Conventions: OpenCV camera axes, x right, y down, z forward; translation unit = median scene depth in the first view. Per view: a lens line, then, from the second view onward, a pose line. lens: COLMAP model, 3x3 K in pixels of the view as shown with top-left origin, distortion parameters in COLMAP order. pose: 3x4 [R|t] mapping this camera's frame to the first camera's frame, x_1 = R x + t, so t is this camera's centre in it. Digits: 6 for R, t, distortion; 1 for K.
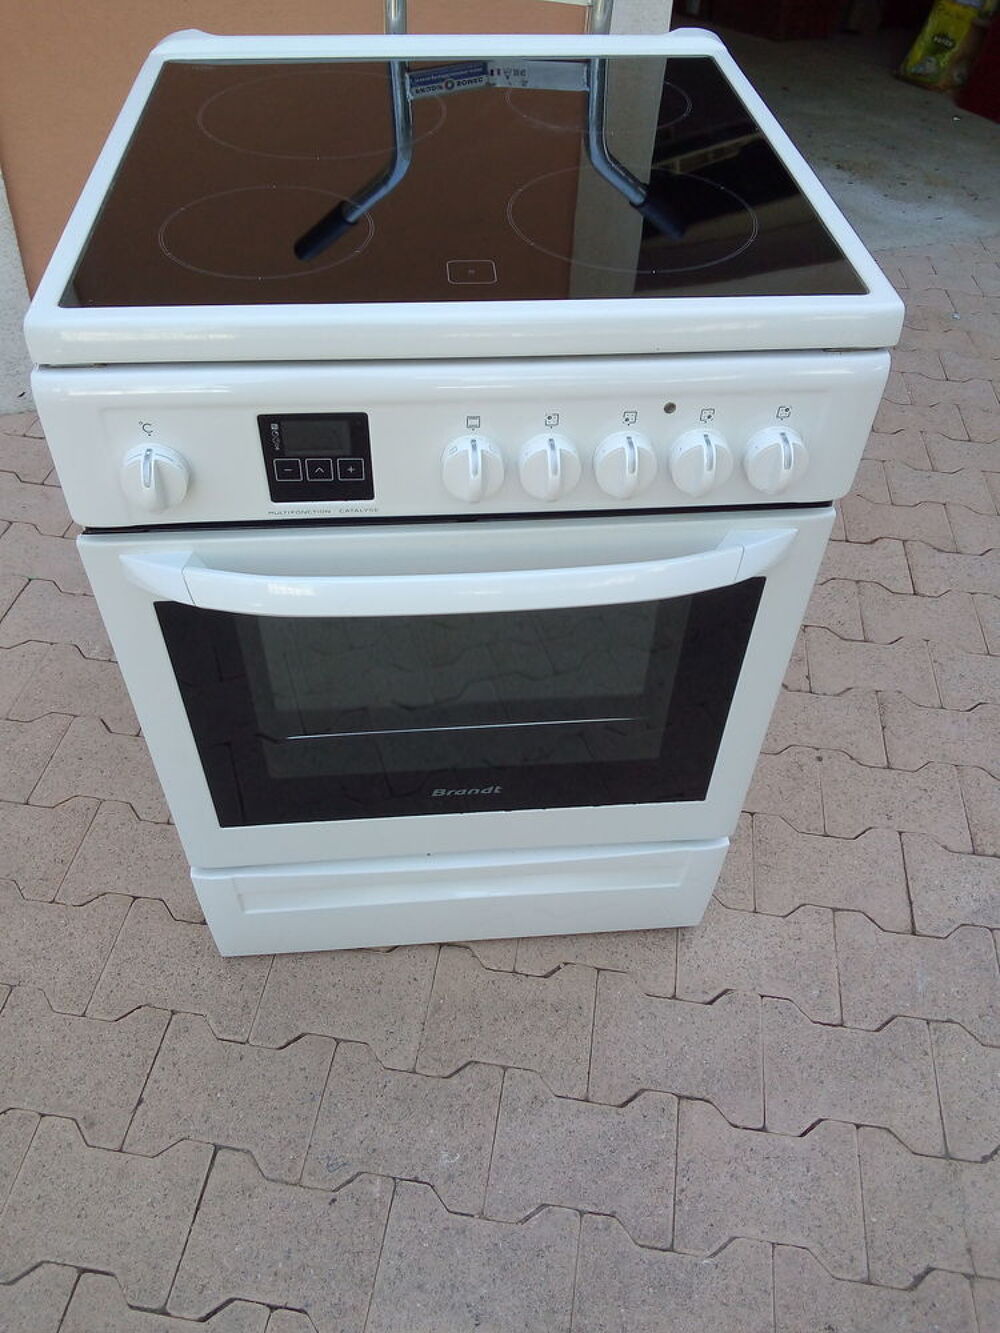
lens RADIAL K [[1046.9, 0, 500.0], [0, 1046.9, 666.5], [0, 0, 1]] dist [0.150176, -0.223809]
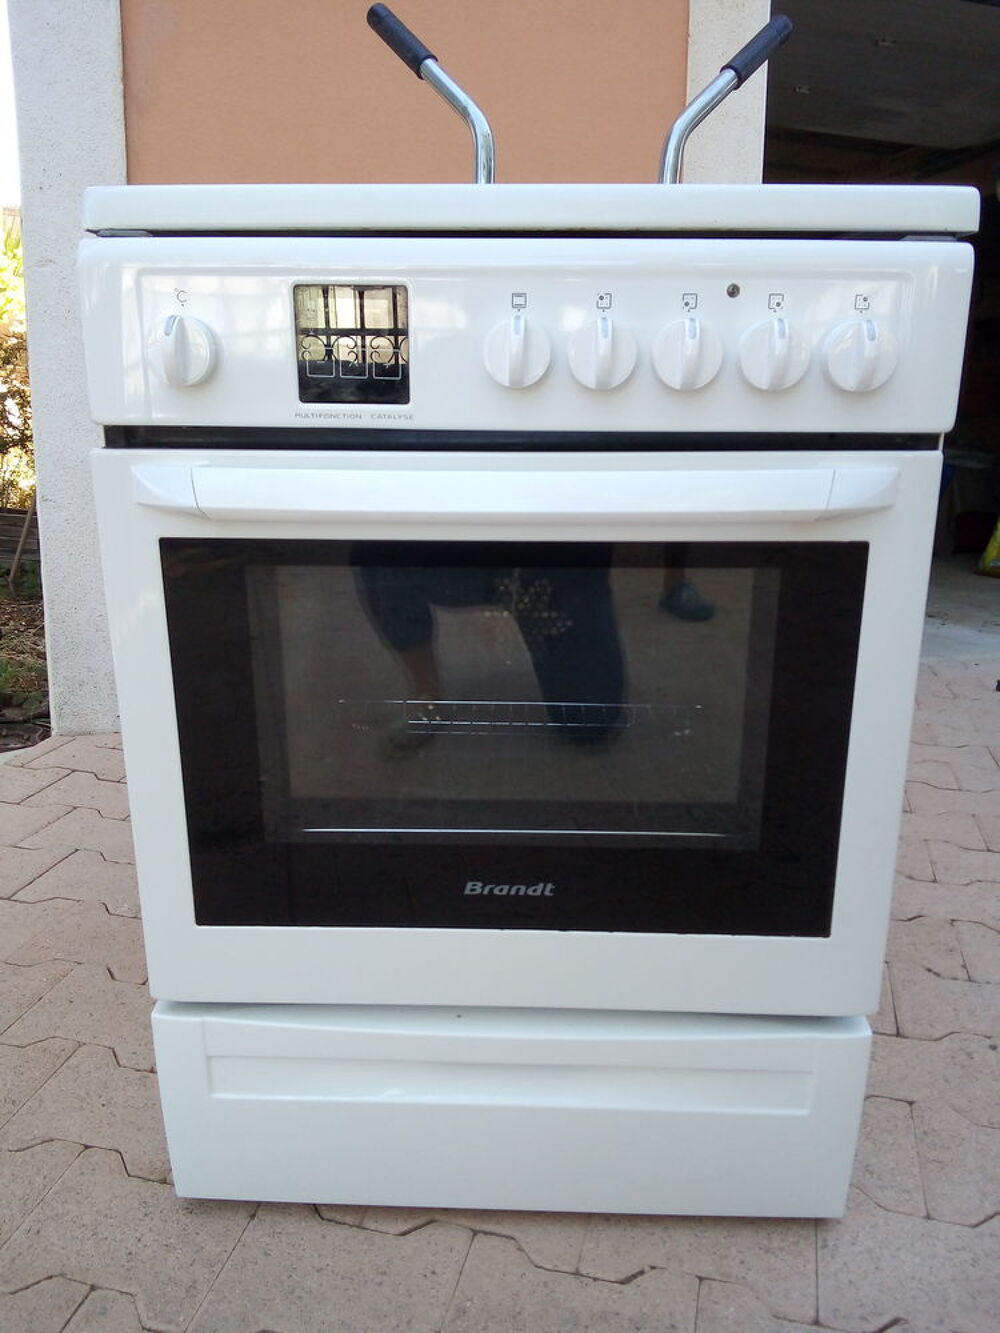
lens RADIAL K [[1076.7, 0, 500.0], [0, 1076.7, 666.5], [0, 0, 1]] dist [-0.001001, 0.039622]
pose [[0.994089, 0.009270, -0.108175, 0.036153], [-0.061410, 0.869661, -0.489814, 0.291808], [0.089535, 0.493562, 0.865090, 0.190359]]
